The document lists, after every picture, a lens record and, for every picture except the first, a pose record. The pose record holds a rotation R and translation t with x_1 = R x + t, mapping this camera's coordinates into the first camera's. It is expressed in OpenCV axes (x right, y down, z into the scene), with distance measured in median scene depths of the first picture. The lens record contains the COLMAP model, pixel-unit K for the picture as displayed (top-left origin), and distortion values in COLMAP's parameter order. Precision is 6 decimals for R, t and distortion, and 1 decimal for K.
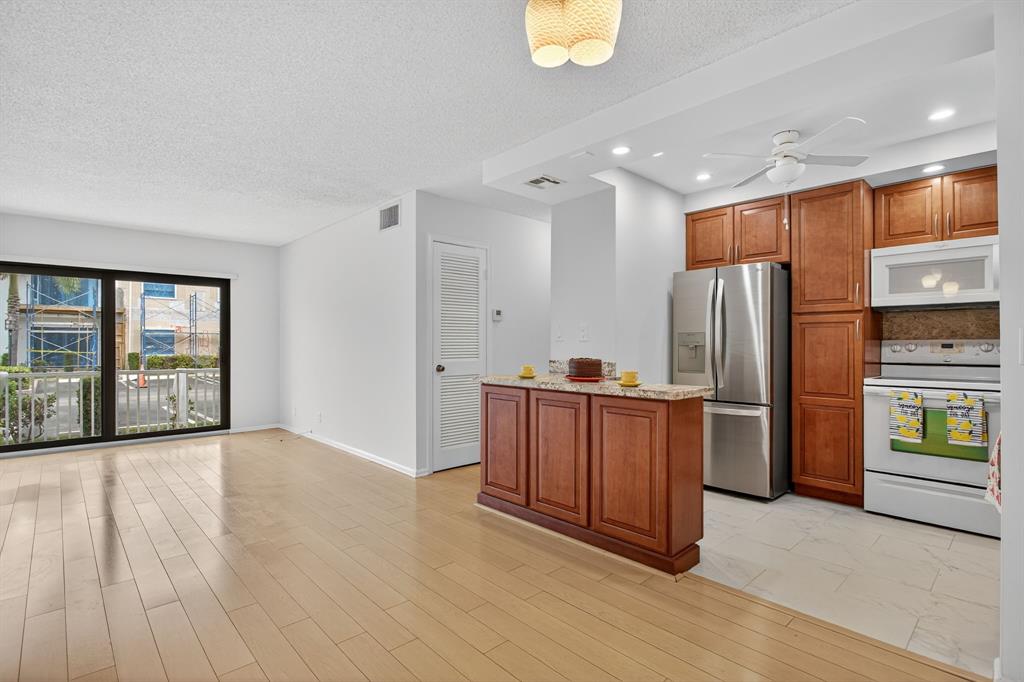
lens RADIAL K [[480.9, 0, 505.5], [0, 480.9, 346.4], [0, 0, 1]] dist [-0.009846, 0.000805]
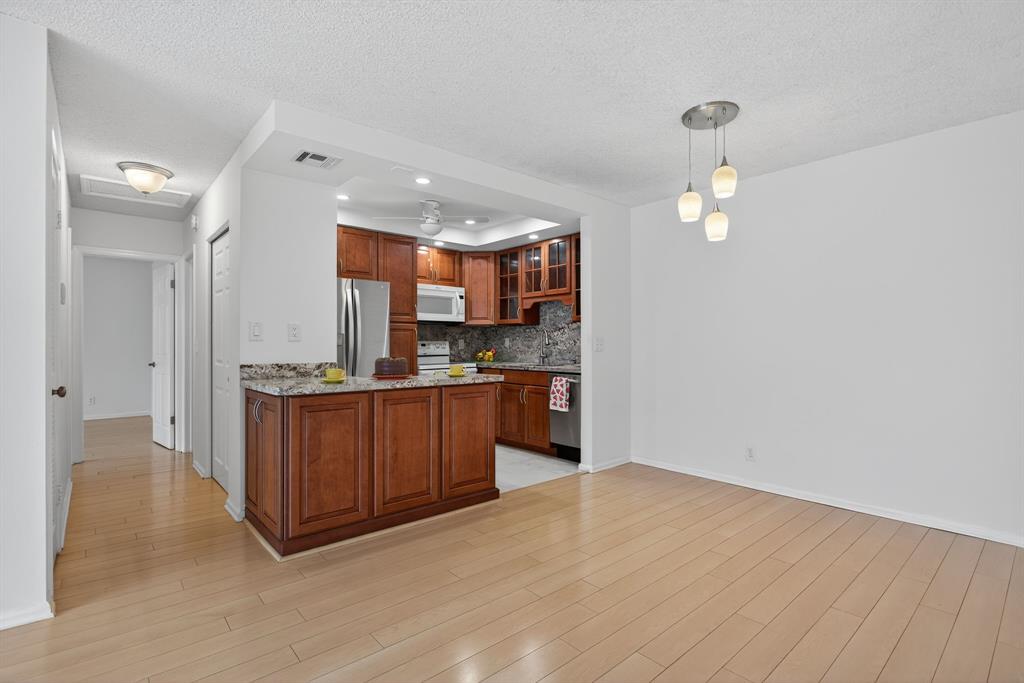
lens RADIAL K [[480.9, 0, 508.4], [0, 480.9, 342.0], [0, 0, 1]] dist [-0.009846, 0.000805]
pose [[0.044925, 0.003905, 0.998983, -0.651133], [0.005498, 0.999976, -0.004157, -0.002029], [-0.998975, 0.005679, 0.044903, 0.510152]]
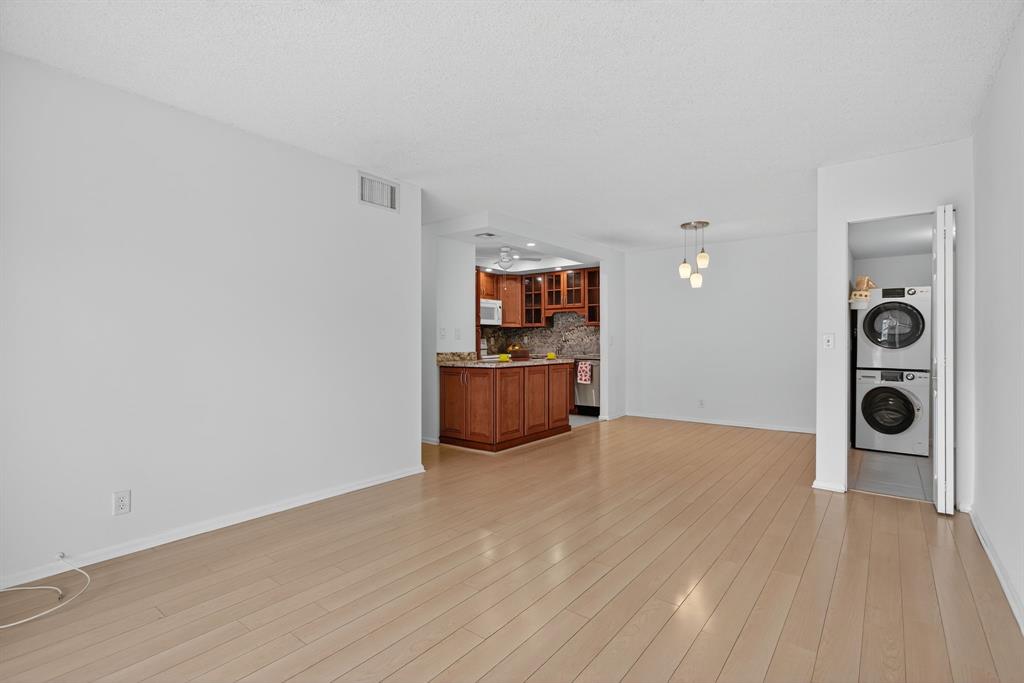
lens RADIAL K [[480.9, 0, 505.5], [0, 480.9, 339.0], [0, 0, 1]] dist [-0.009846, 0.000805]
pose [[-0.139304, 0.004890, 0.990238, -1.217107], [0.007104, 0.999967, -0.003939, -0.002525], [-0.990224, 0.006486, -0.139334, 0.966318]]
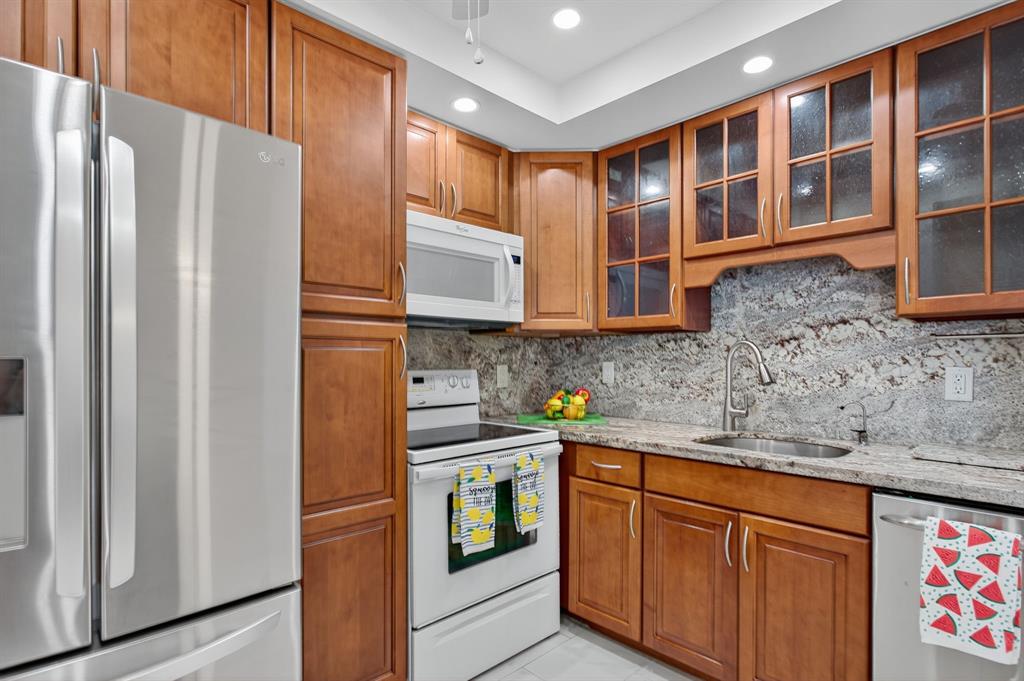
lens RADIAL K [[506.4, 0, 517.6], [0, 506.4, 359.8], [0, 0, 1]] dist [-0.003929, 0.000194]
pose [[-0.011263, 0.000415, 0.999936, 0.168635], [0.003956, 0.999992, -0.000370, -0.024157], [-0.999929, 0.003952, -0.011264, 0.716819]]
